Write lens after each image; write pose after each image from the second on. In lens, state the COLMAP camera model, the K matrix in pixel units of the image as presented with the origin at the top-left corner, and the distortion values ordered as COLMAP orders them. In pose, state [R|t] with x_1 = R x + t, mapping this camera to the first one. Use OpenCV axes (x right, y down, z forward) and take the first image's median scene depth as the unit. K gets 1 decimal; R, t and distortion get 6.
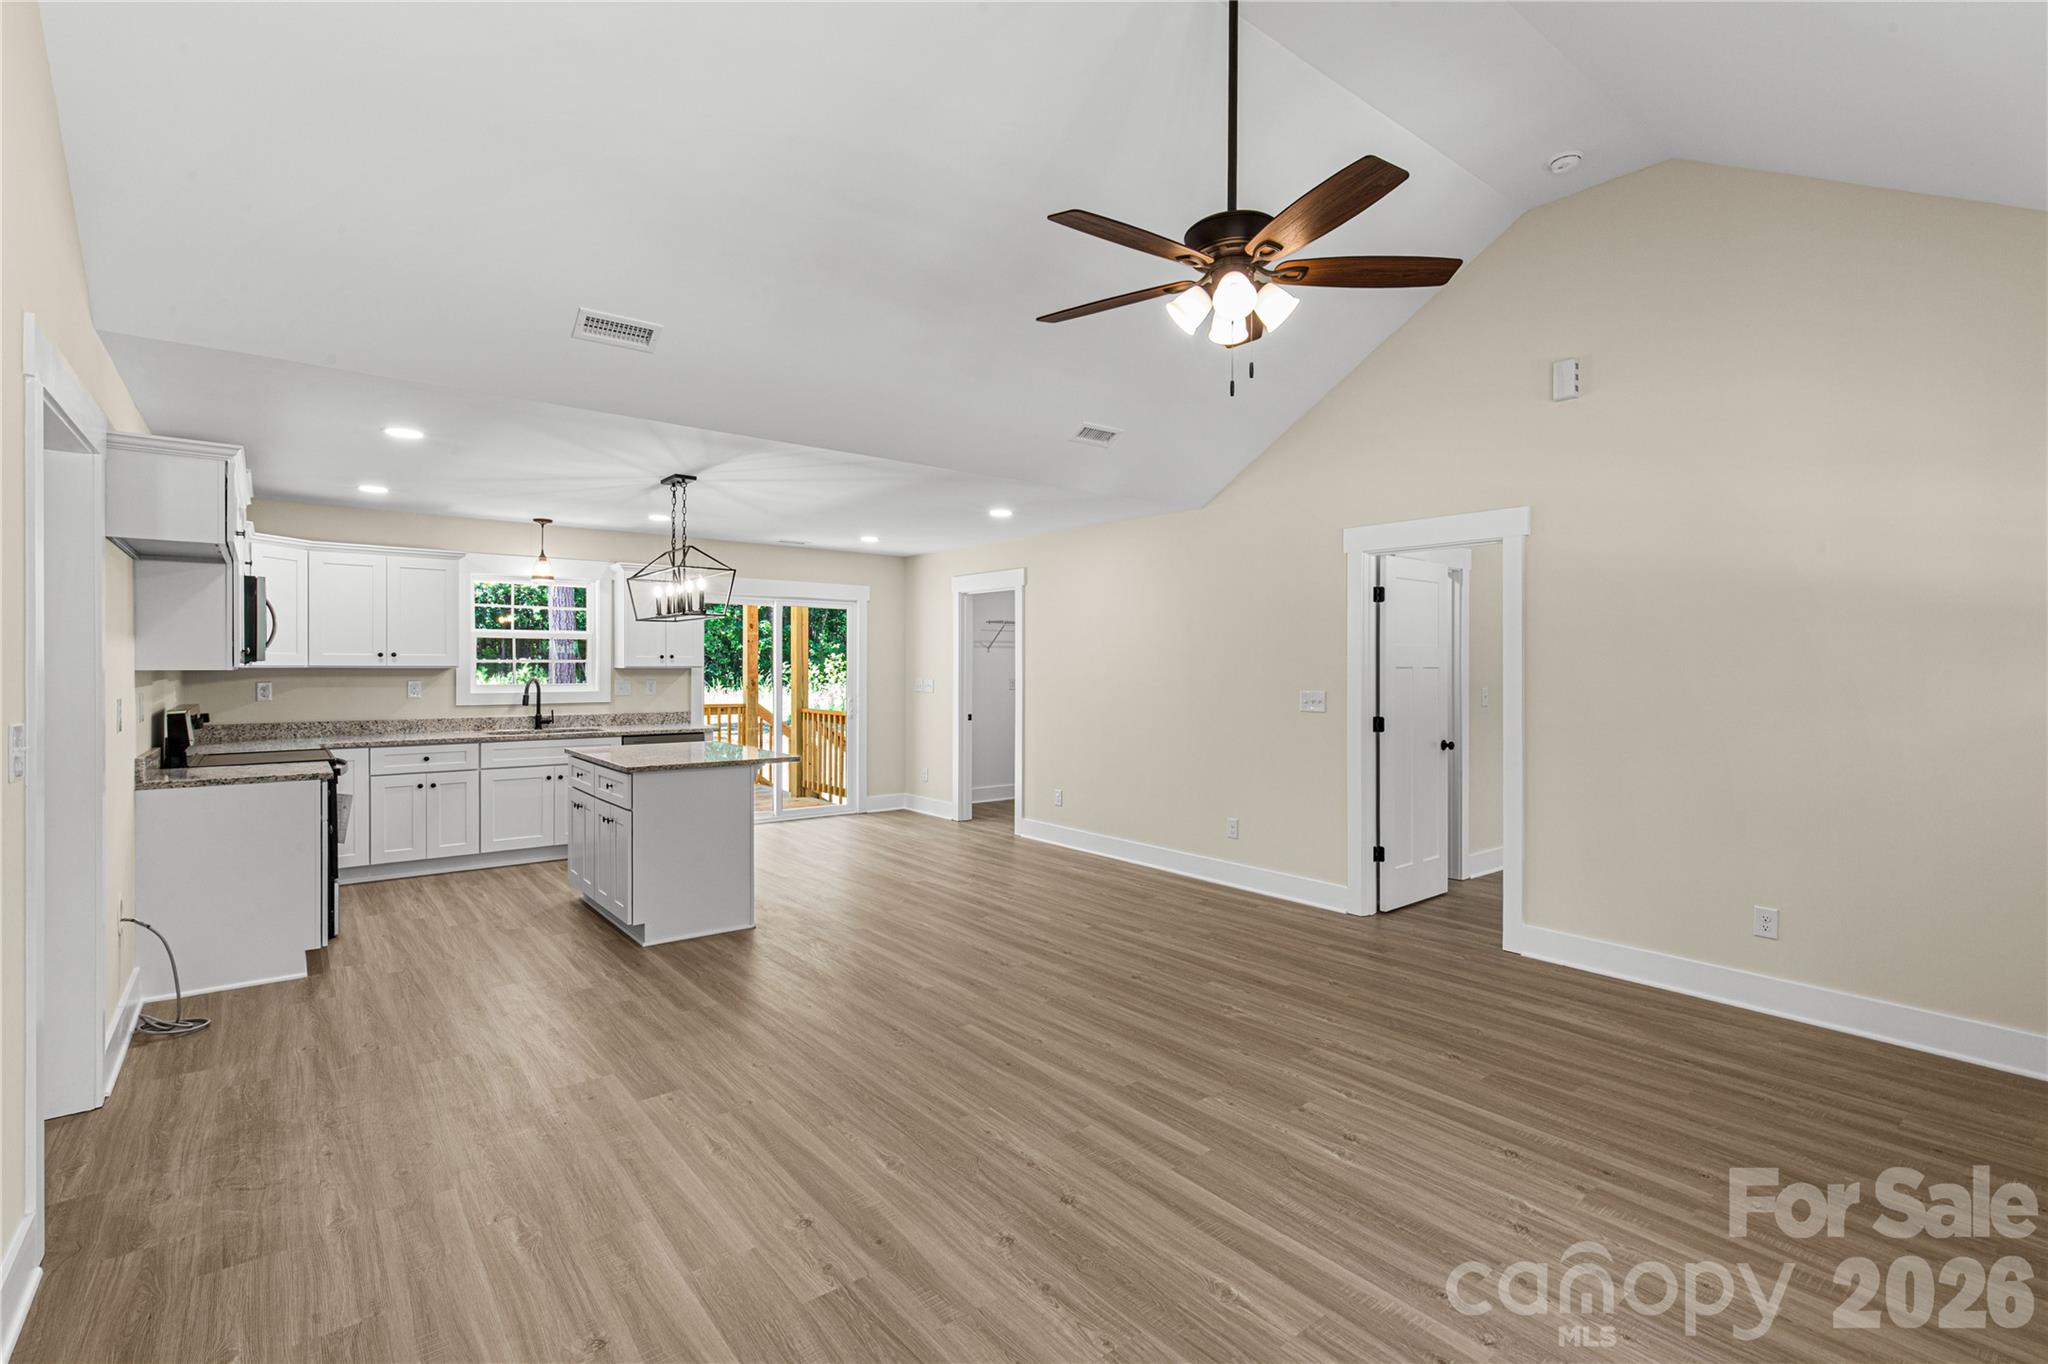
lens RADIAL K [[936.9, 0, 976.9], [0, 936.9, 677.1], [0, 0, 1]] dist [0.009558, -0.002353]
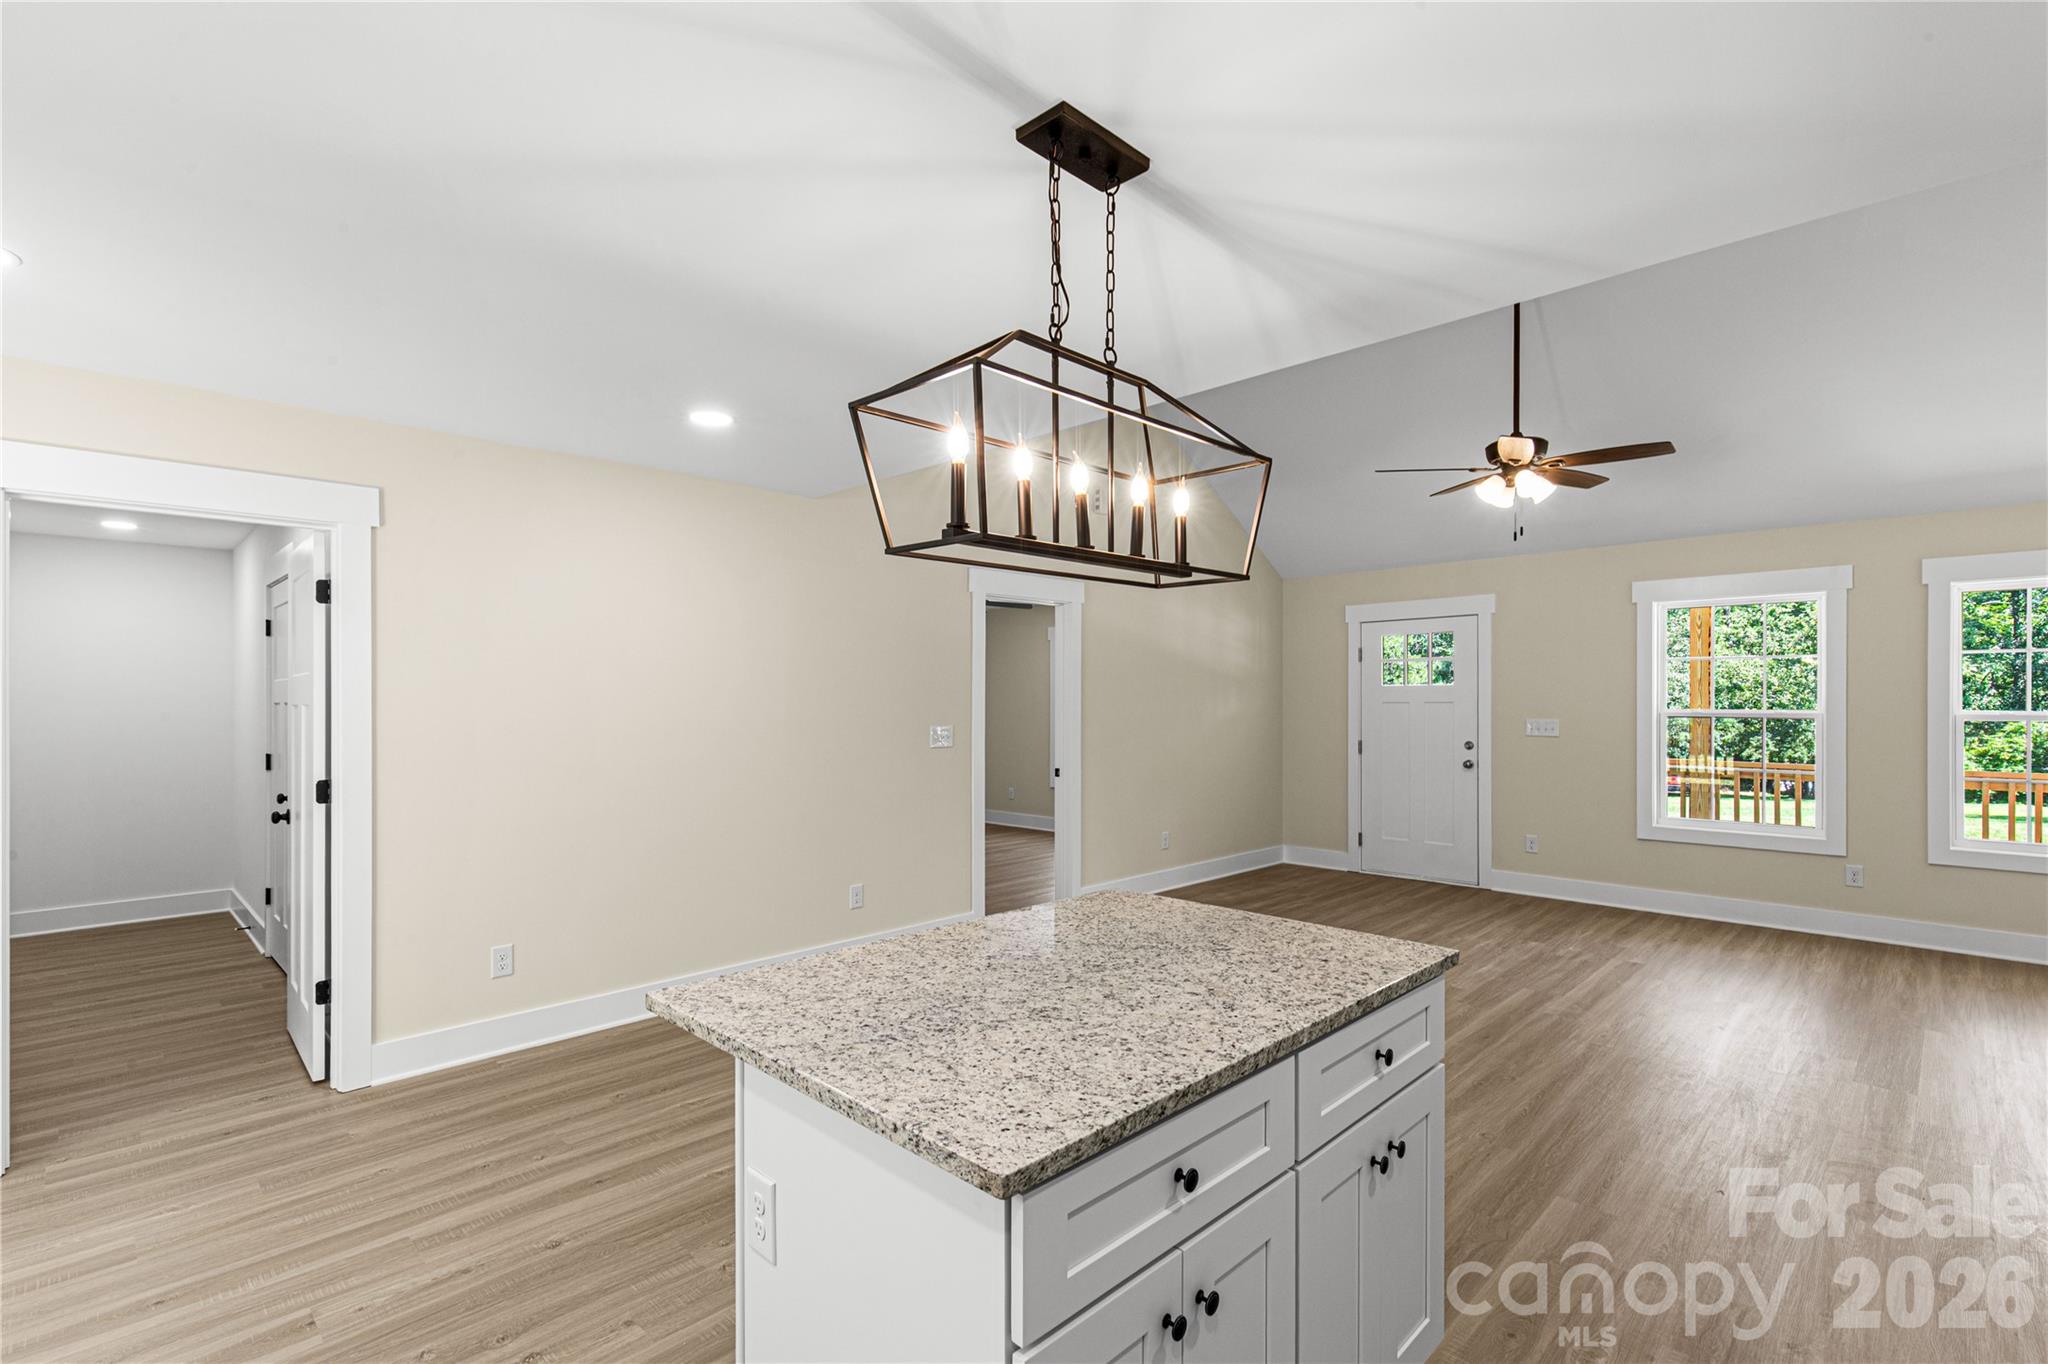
lens RADIAL K [[936.9, 0, 1045.1], [0, 936.9, 710.8], [0, 0, 1]] dist [0.009558, -0.002353]
pose [[-0.153470, -0.013286, 0.988064, -0.704669], [0.019846, 0.999666, 0.016524, -0.019598], [-0.987954, 0.022145, -0.153156, 1.161748]]
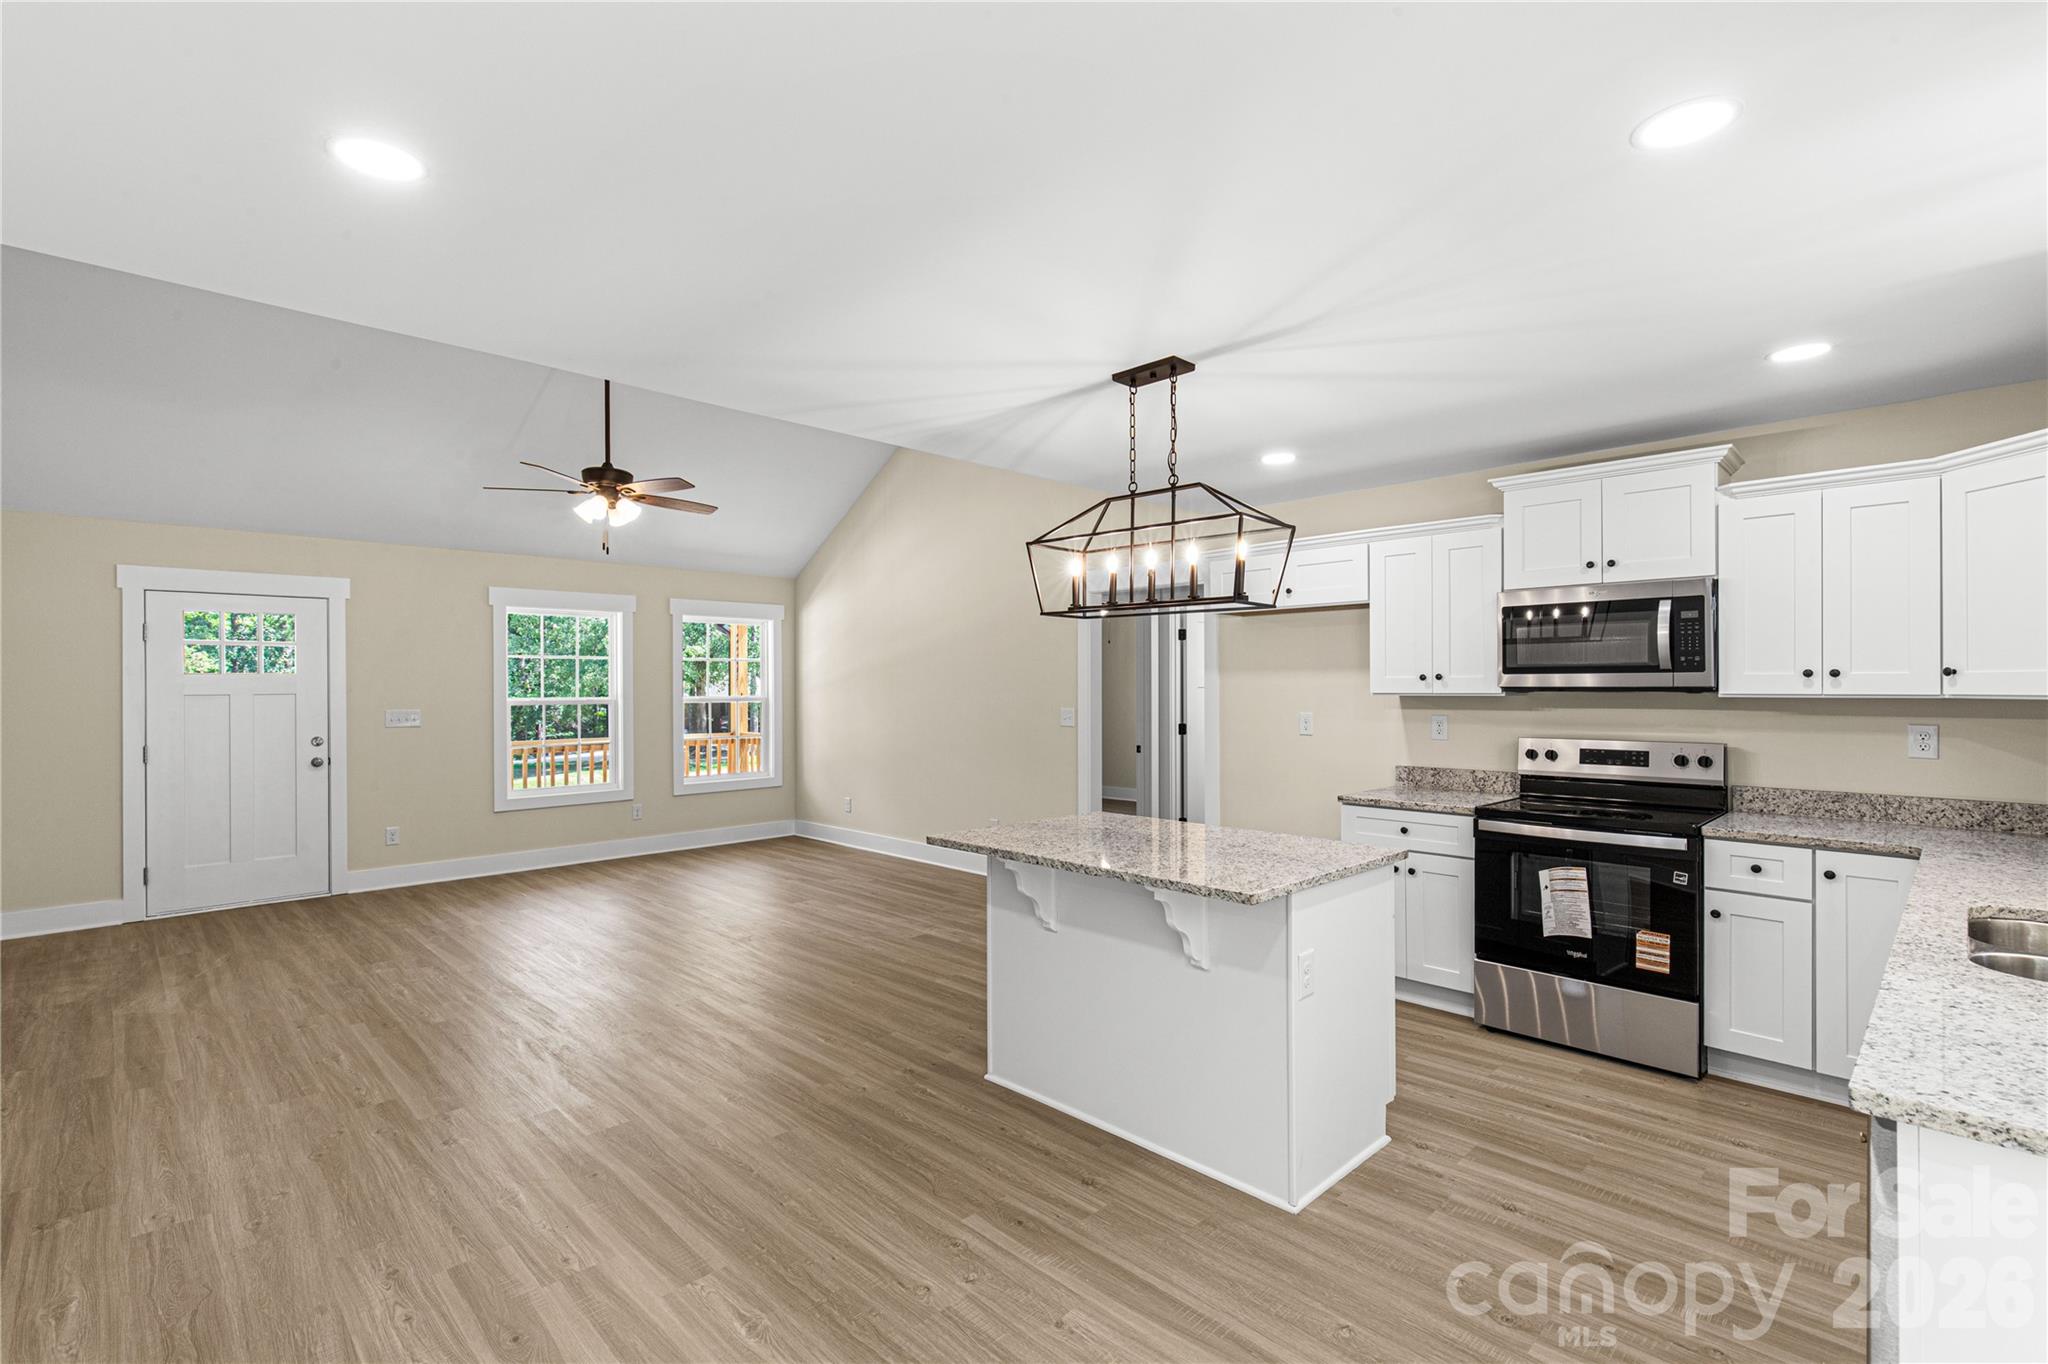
lens RADIAL K [[936.9, 0, 1001.6], [0, 936.9, 686.3], [0, 0, 1]] dist [0.009558, -0.002353]
pose [[-0.991289, -0.000700, -0.131703, -0.161921], [-0.002567, 0.999899, 0.014003, -0.026720], [0.131679, 0.014219, -0.991190, 1.709061]]
